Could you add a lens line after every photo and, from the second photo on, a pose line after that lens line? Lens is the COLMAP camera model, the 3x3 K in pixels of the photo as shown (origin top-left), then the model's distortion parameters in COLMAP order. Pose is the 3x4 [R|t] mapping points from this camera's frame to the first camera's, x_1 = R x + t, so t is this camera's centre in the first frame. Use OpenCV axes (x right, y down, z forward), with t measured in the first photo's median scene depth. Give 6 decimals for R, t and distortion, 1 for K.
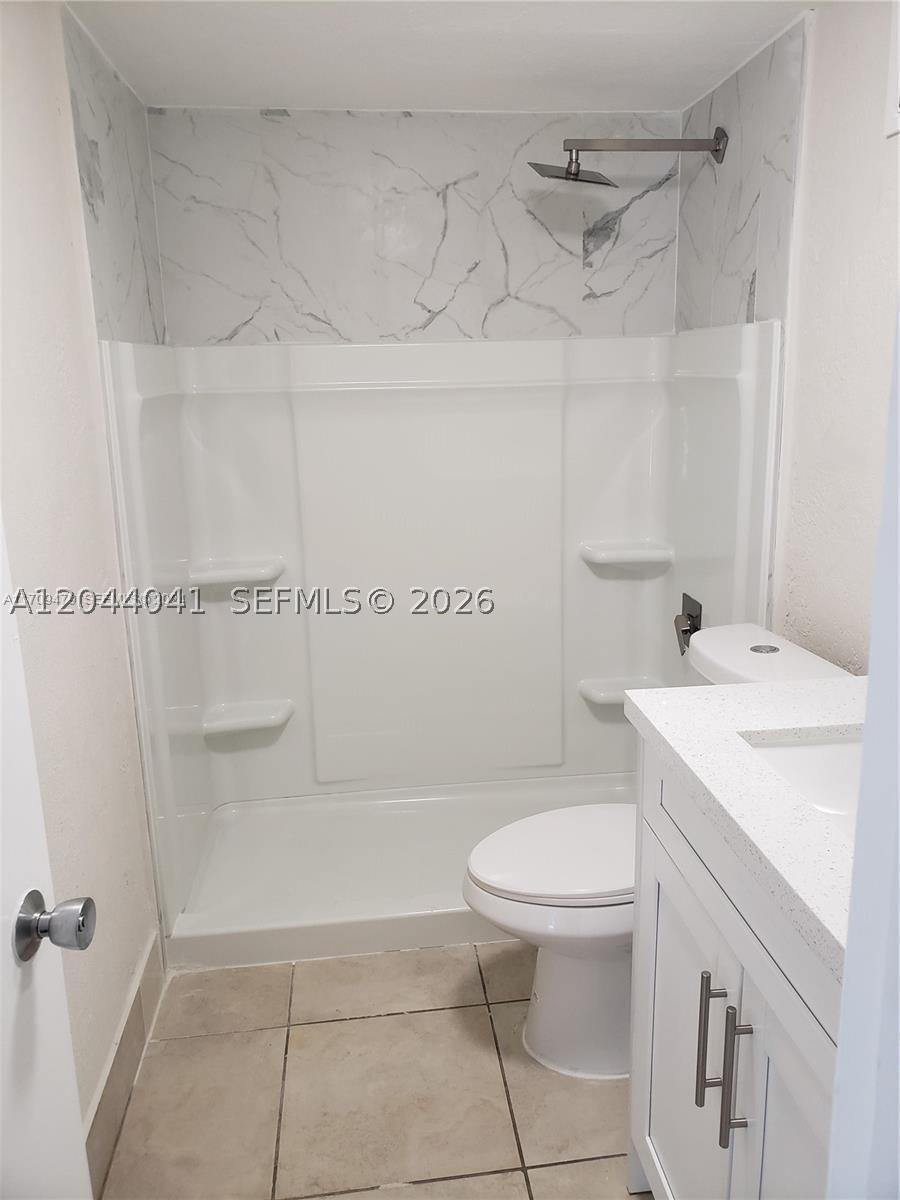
lens RADIAL K [[938.0, 0, 449.0], [0, 938.0, 593.0], [0, 0, 1]] dist [0.026244, -0.000691]
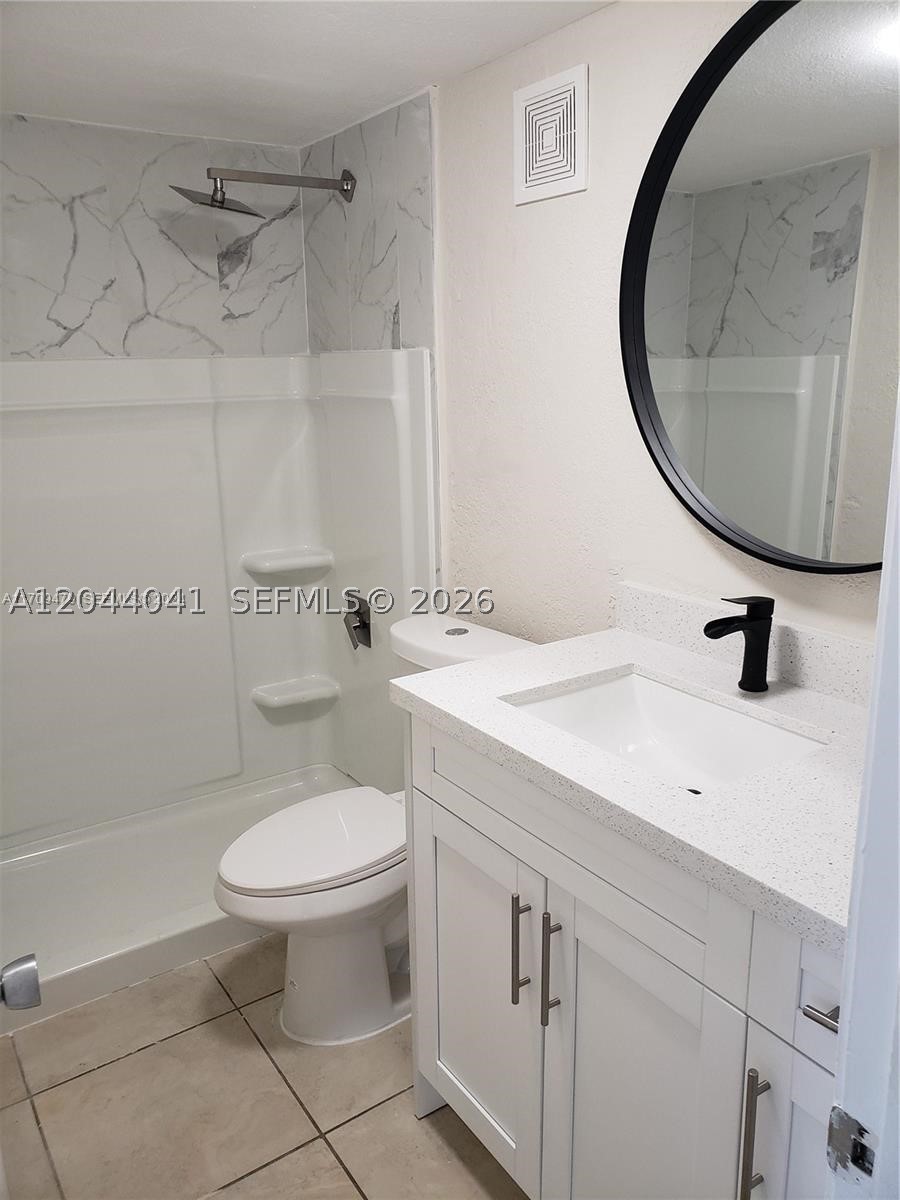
lens RADIAL K [[938.0, 0, 450.2], [0, 938.0, 603.9], [0, 0, 1]] dist [0.026244, -0.000691]
pose [[0.891165, -0.108782, 0.440445, -0.153916], [0.106782, 0.993847, 0.029408, -0.008741], [-0.440934, 0.020825, 0.897298, -0.035136]]
